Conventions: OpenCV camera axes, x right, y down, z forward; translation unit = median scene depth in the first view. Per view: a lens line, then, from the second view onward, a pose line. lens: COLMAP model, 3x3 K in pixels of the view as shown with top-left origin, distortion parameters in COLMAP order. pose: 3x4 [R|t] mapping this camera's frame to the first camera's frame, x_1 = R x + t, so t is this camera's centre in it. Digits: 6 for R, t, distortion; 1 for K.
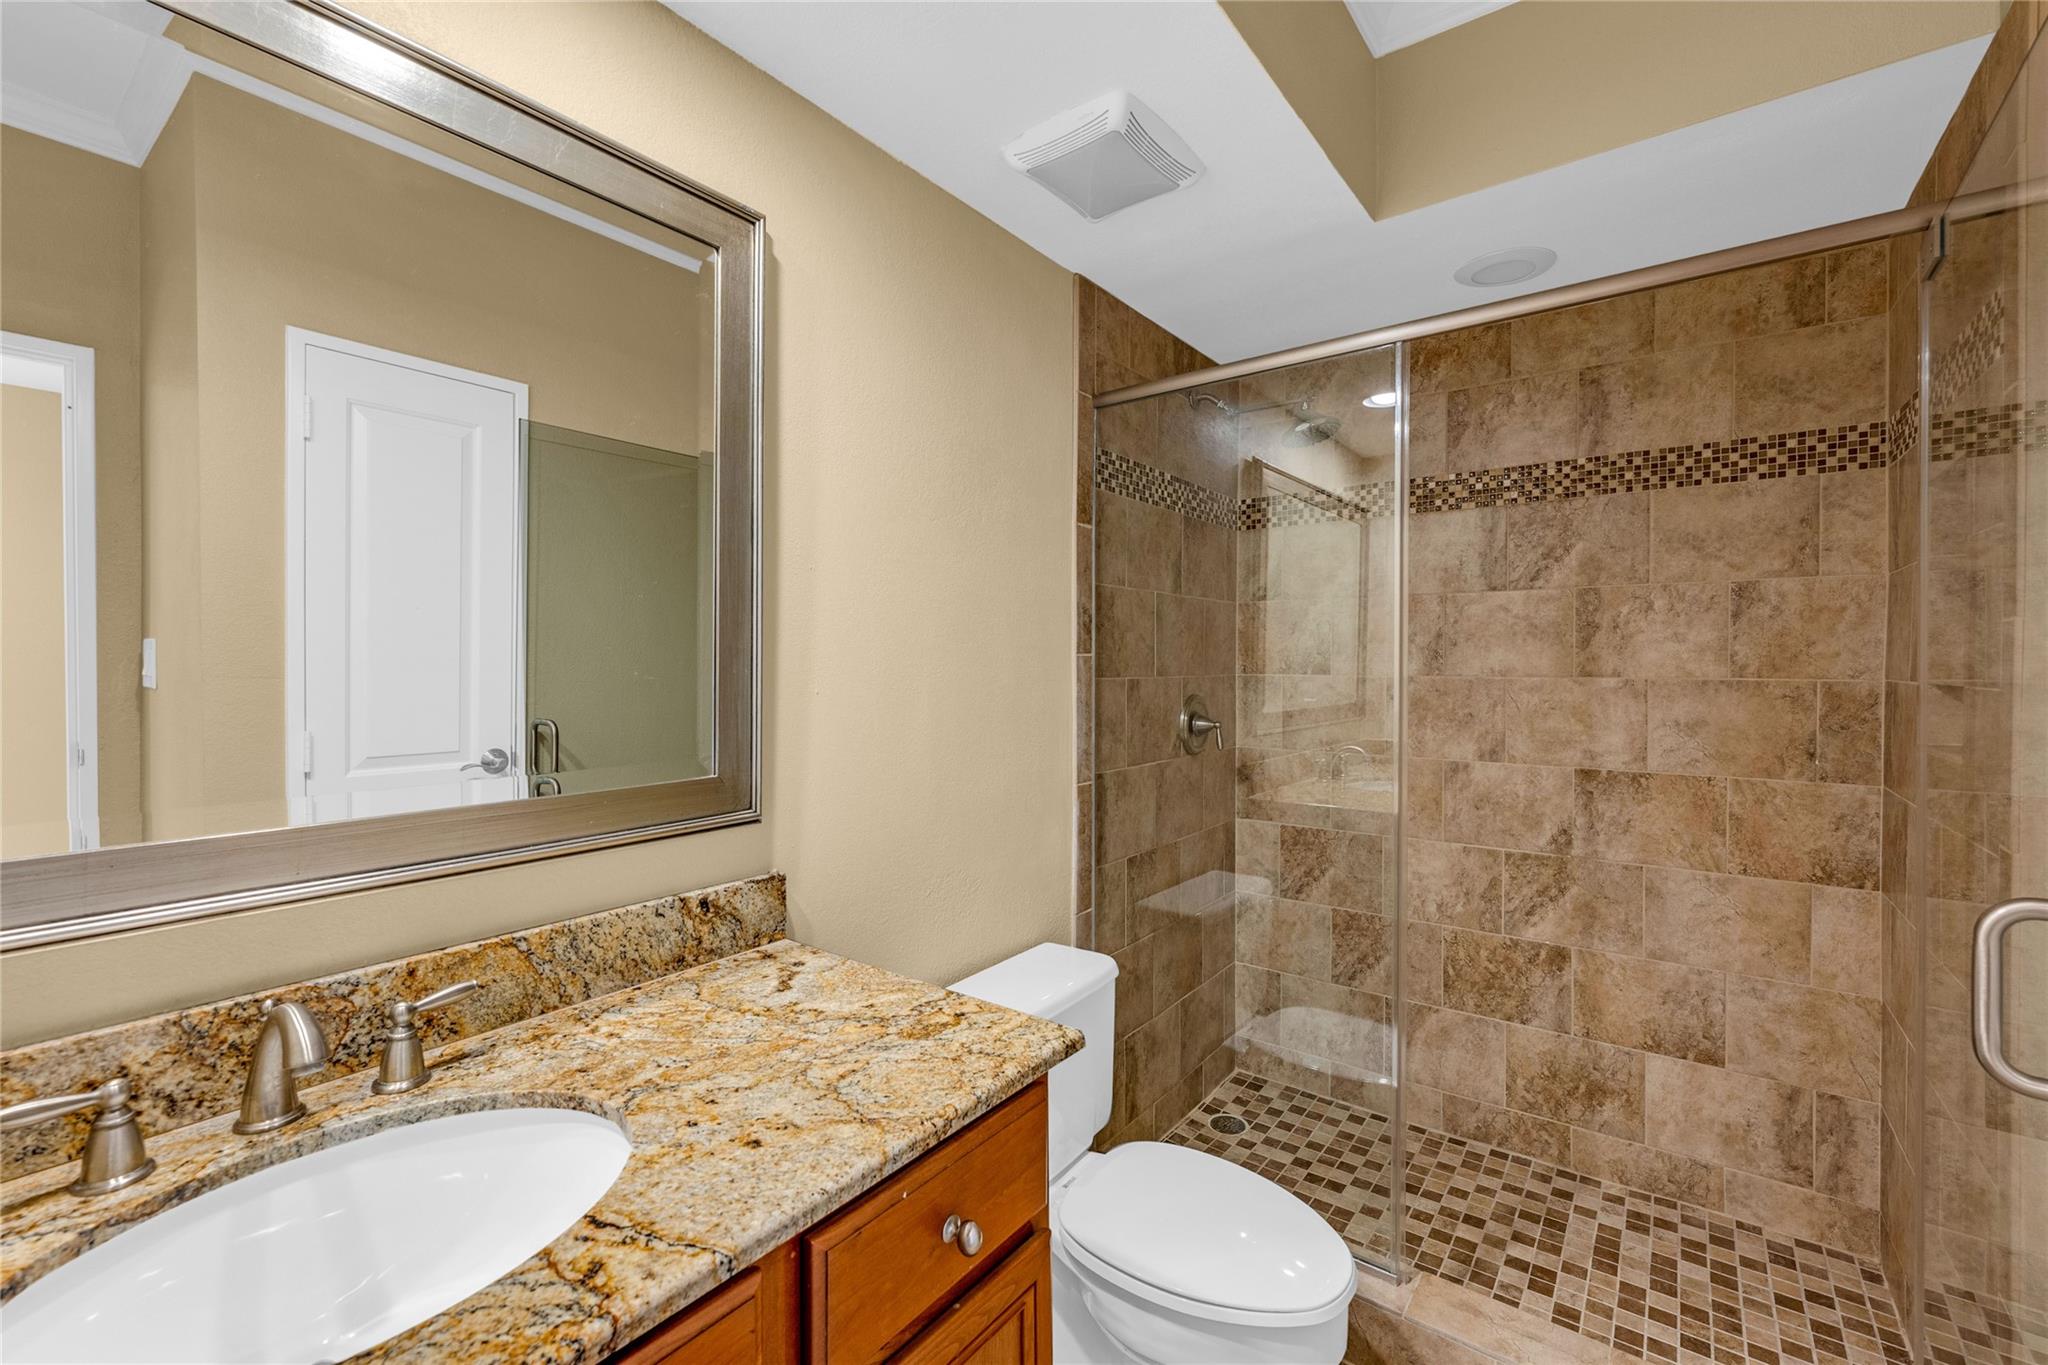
lens RADIAL K [[862.2, 0, 1032.2], [0, 862.2, 672.7], [0, 0, 1]] dist [0.001705, -0.000451]
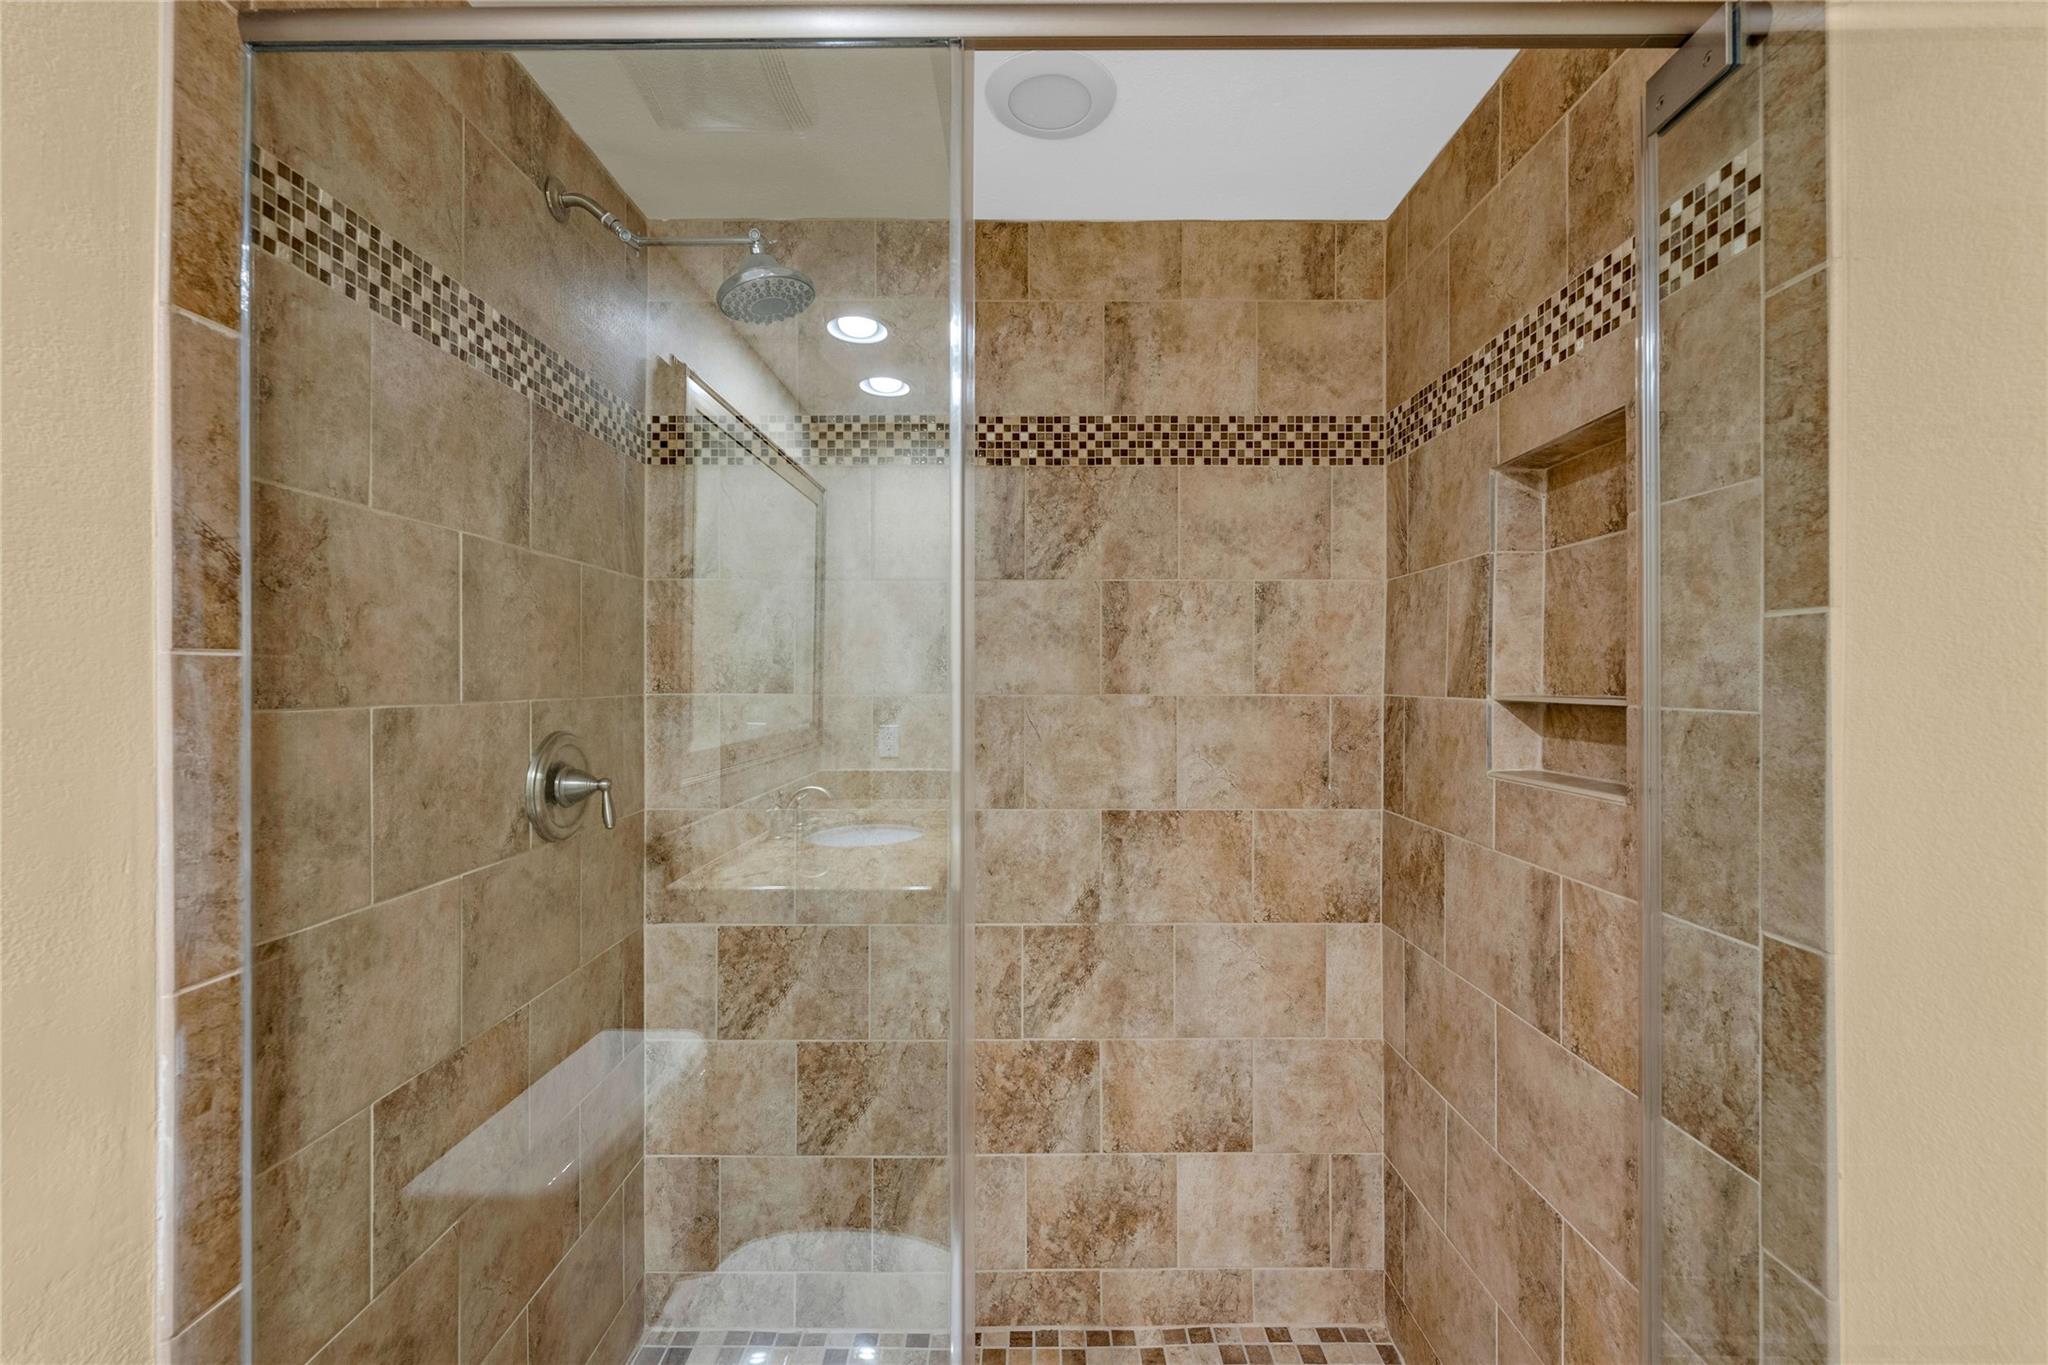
lens RADIAL K [[862.2, 0, 1032.9], [0, 862.2, 680.2], [0, 0, 1]] dist [0.001705, -0.000451]
pose [[0.805556, -0.001647, 0.592517, 0.120068], [0.005727, 0.999971, -0.005008, -0.004068], [-0.592492, 0.007428, 0.805542, 0.425001]]
